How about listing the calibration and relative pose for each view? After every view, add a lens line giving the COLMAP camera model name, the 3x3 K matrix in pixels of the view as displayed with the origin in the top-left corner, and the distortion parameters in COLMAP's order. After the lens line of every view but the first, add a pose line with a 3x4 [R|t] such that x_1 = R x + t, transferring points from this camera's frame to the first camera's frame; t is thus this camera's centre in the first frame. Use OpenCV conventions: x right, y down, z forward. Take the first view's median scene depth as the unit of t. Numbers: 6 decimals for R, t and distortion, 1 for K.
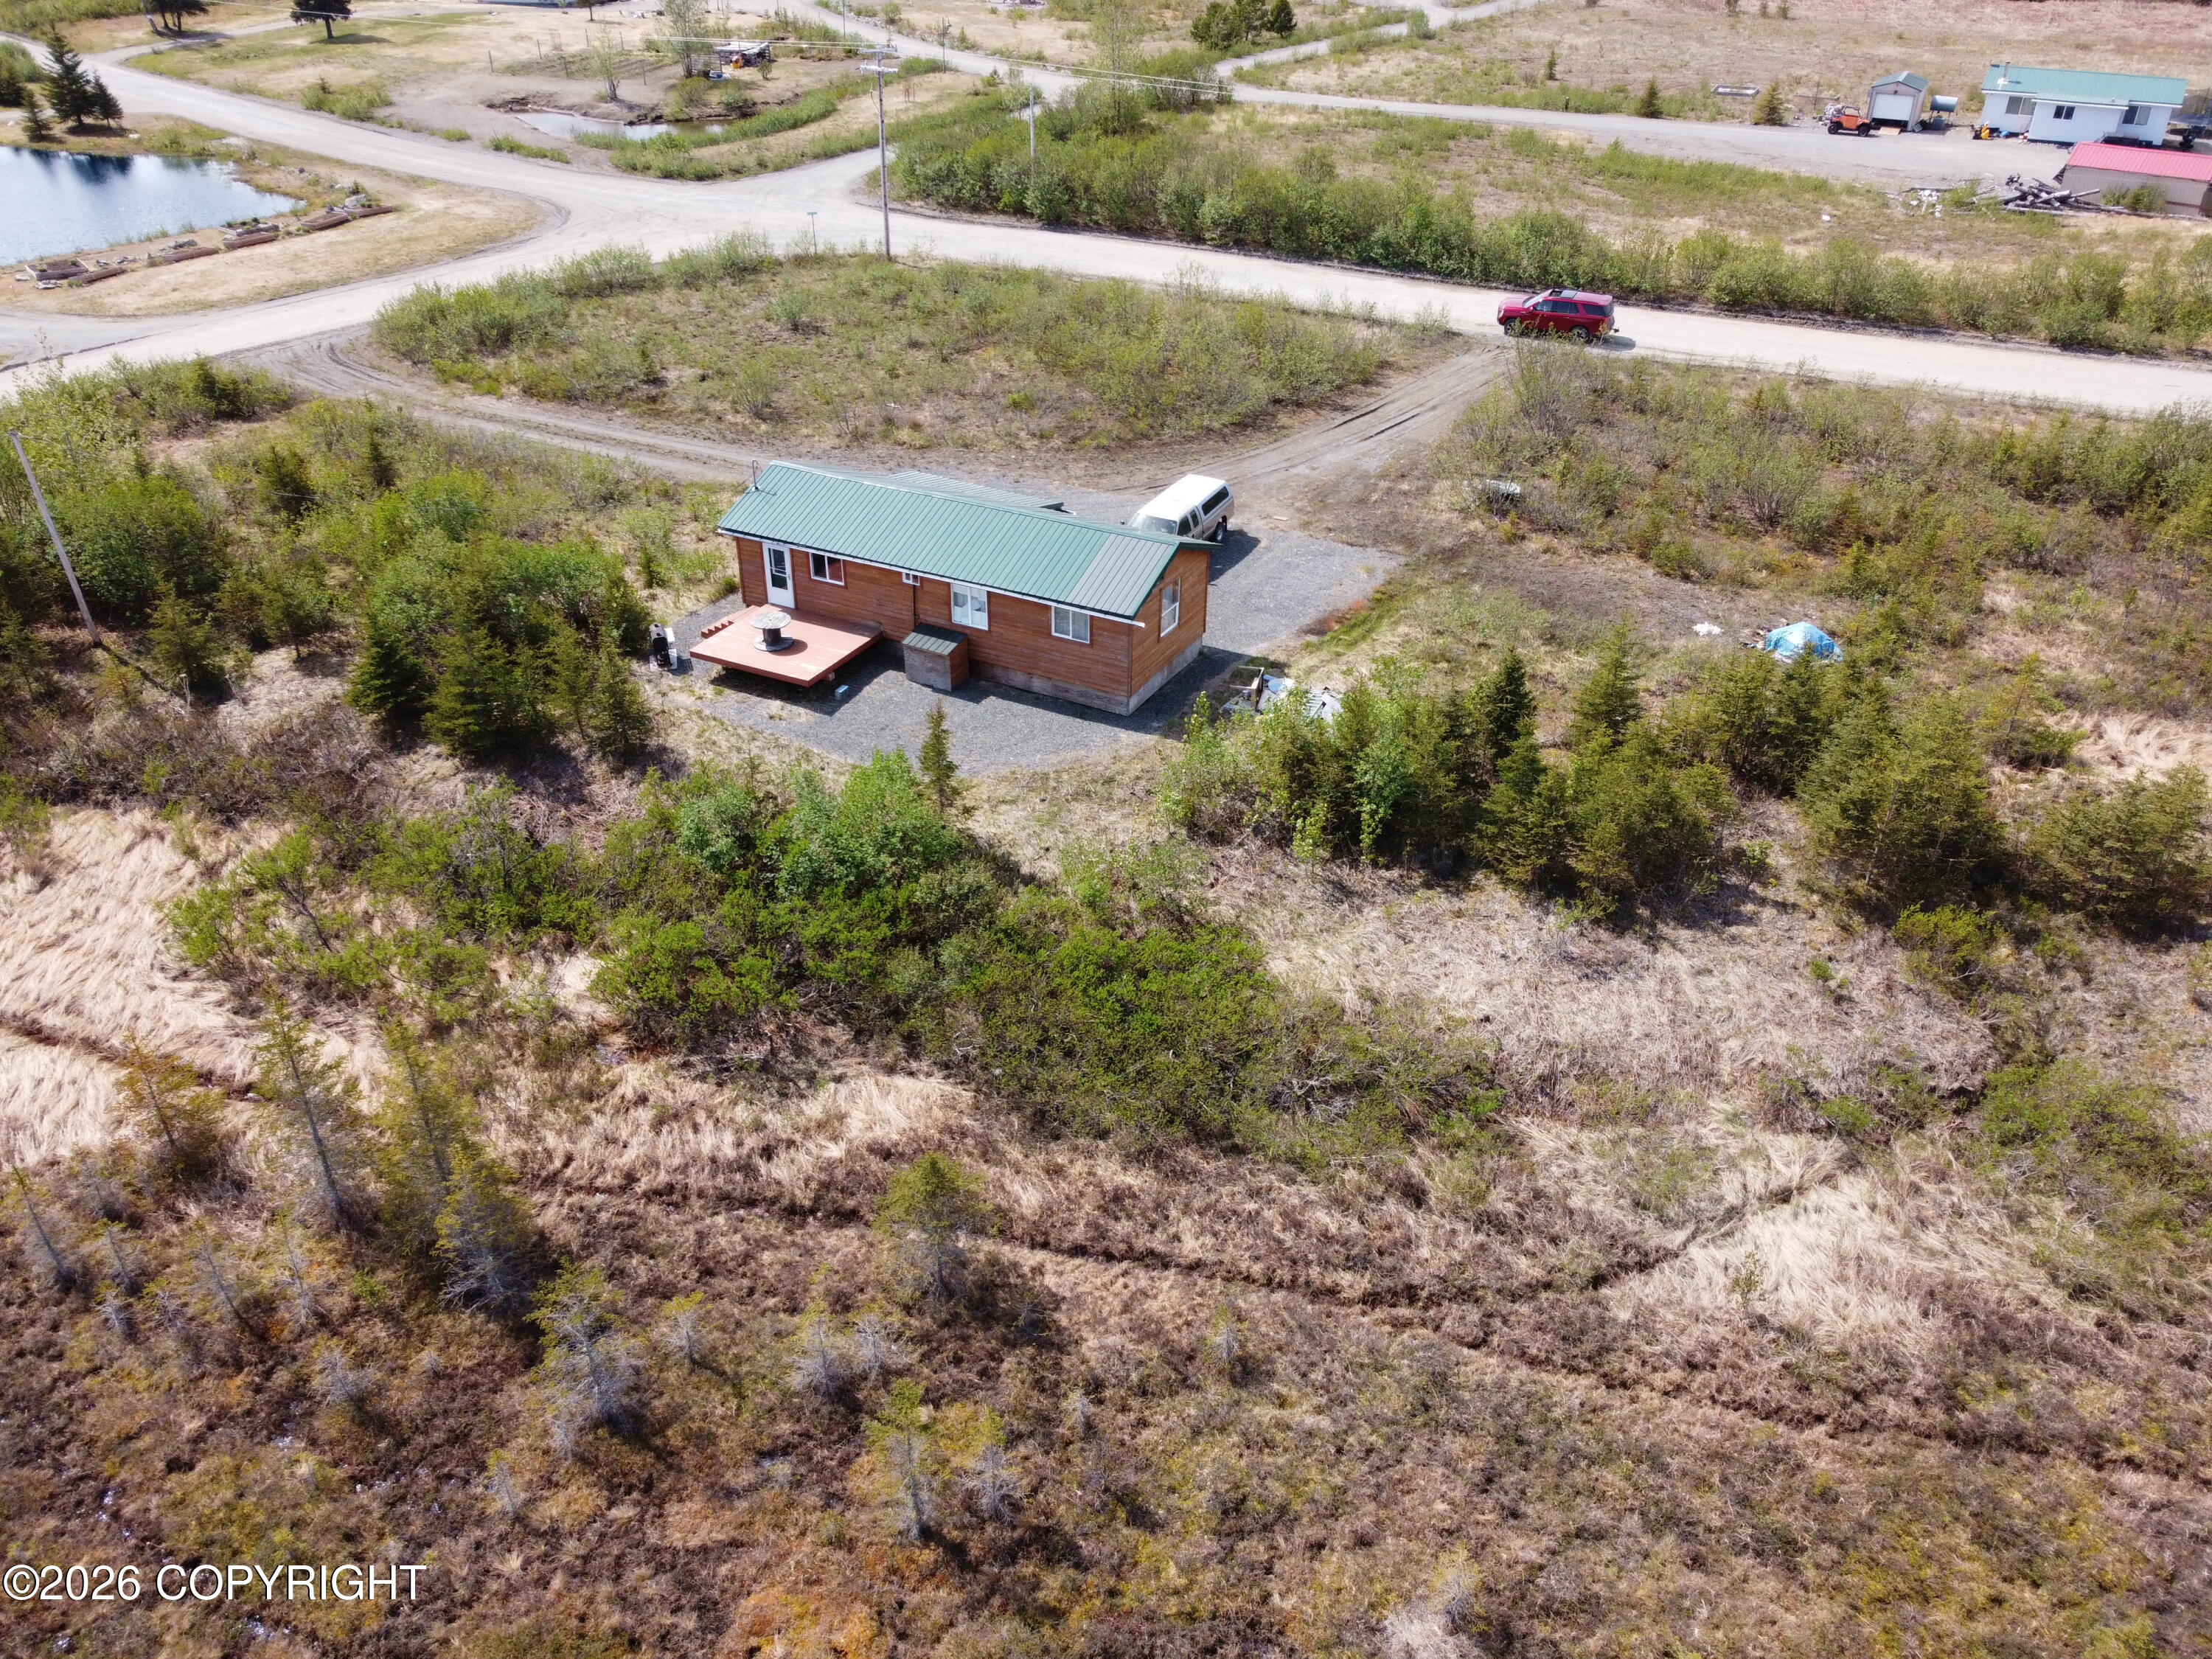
lens RADIAL K [[1685.5, 0, 1103.1], [0, 1685.5, 821.4], [0, 0, 1]] dist [0.003355, -0.009395]
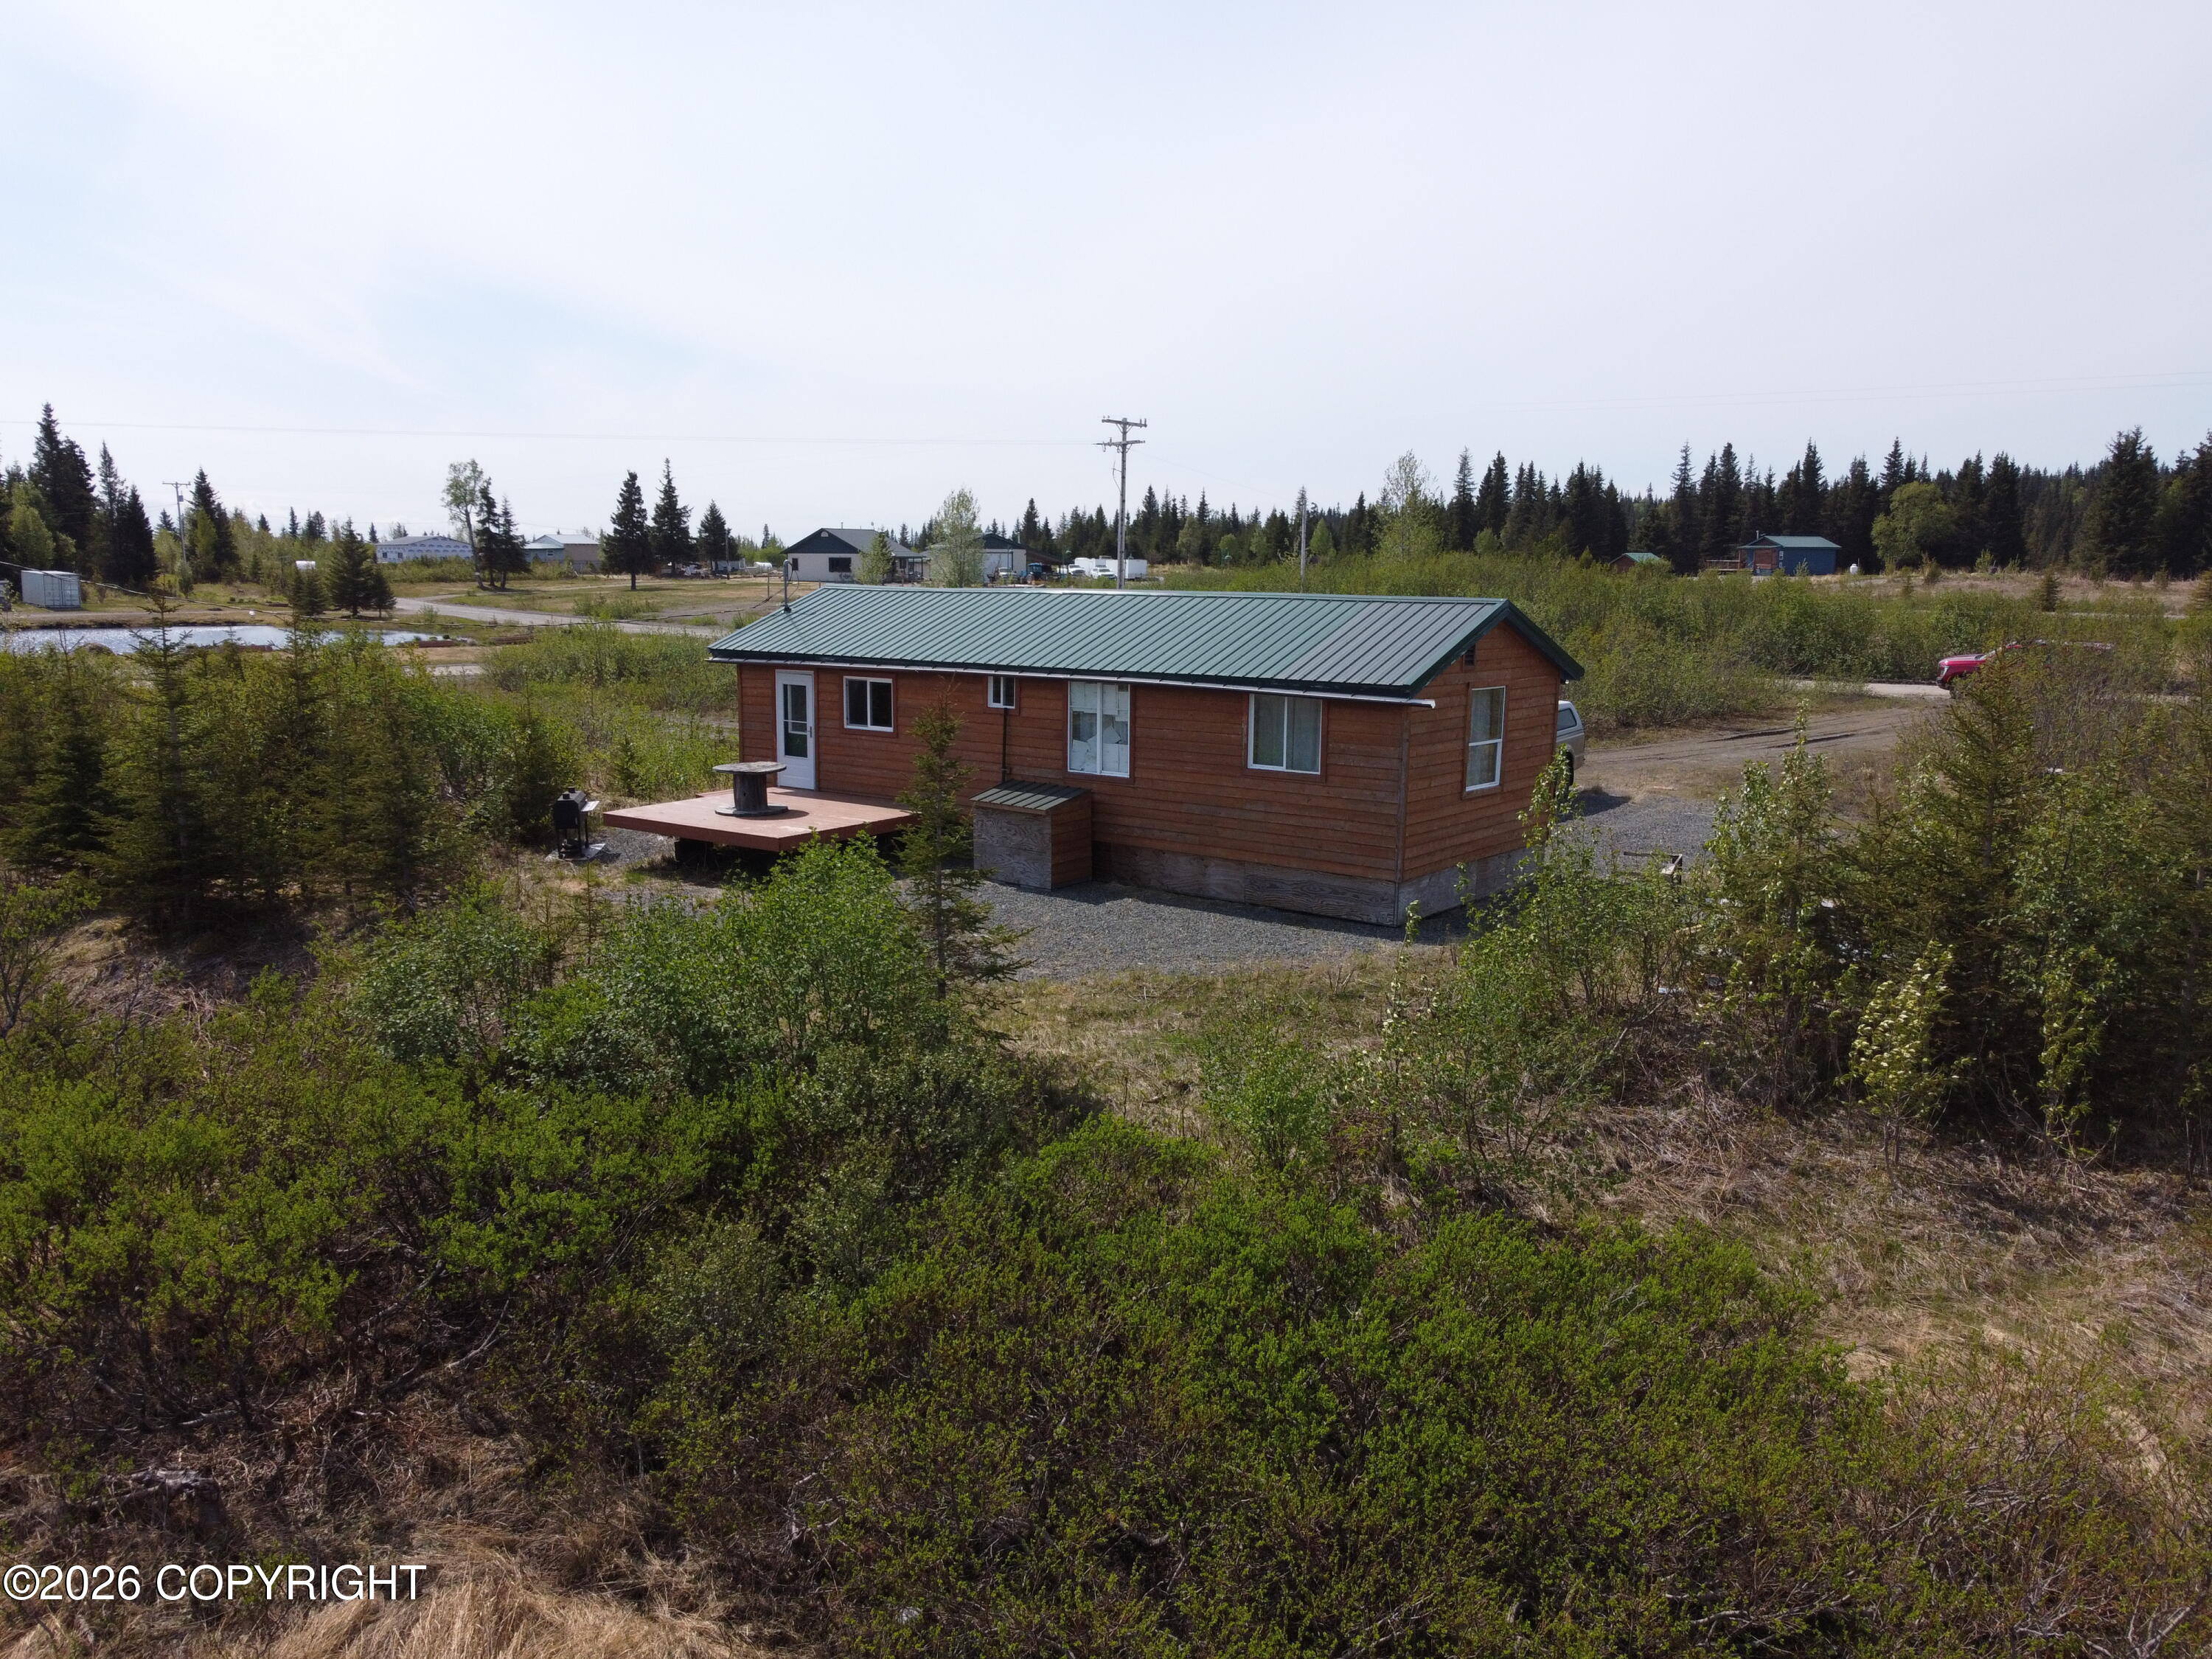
lens RADIAL K [[1685.5, 0, 1098.1], [0, 1685.5, 833.5], [0, 0, 1]] dist [0.003355, -0.009395]
pose [[0.984665, 0.032872, -0.171332, 0.016293], [-0.095443, 0.923587, -0.371320, 0.128361], [0.146034, 0.381978, 0.912561, 0.685032]]
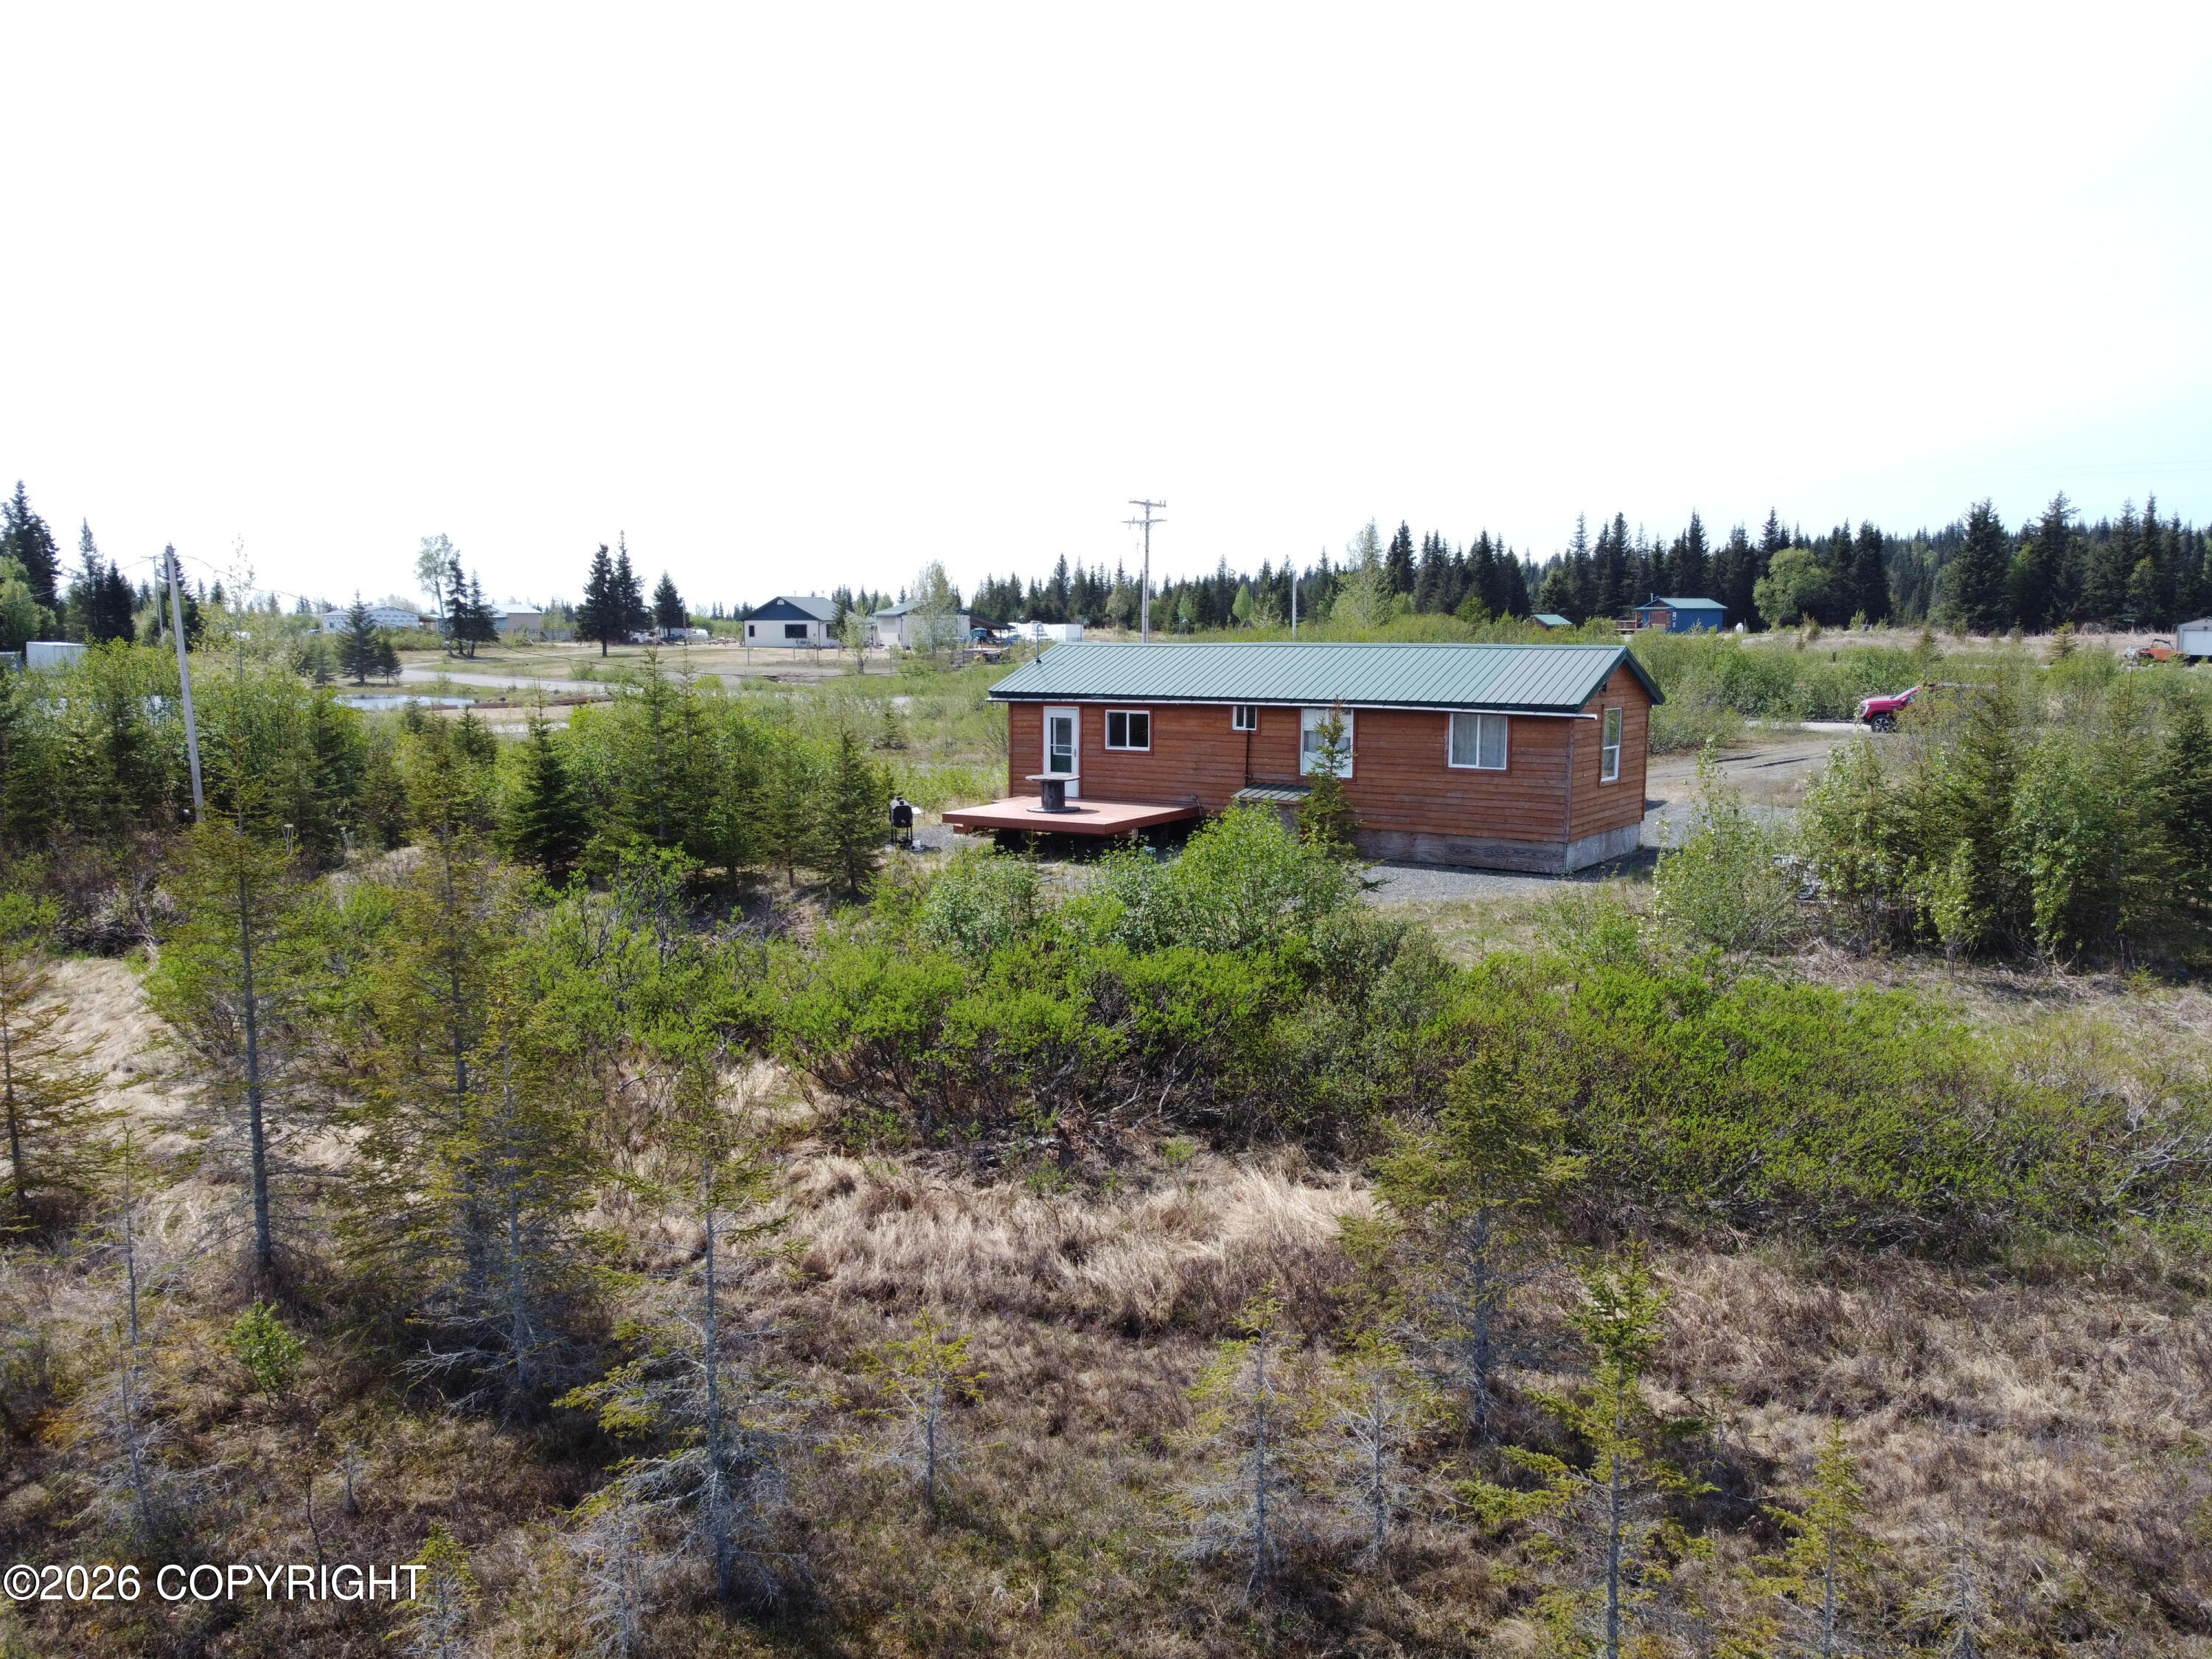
lens RADIAL K [[1685.5, 0, 1097.6], [0, 1685.5, 827.9], [0, 0, 1]] dist [0.003355, -0.009395]
pose [[0.994240, 0.010716, -0.106642, -0.130055], [-0.054202, 0.908650, -0.414026, 0.276604], [0.092464, 0.417421, 0.903997, 0.447542]]
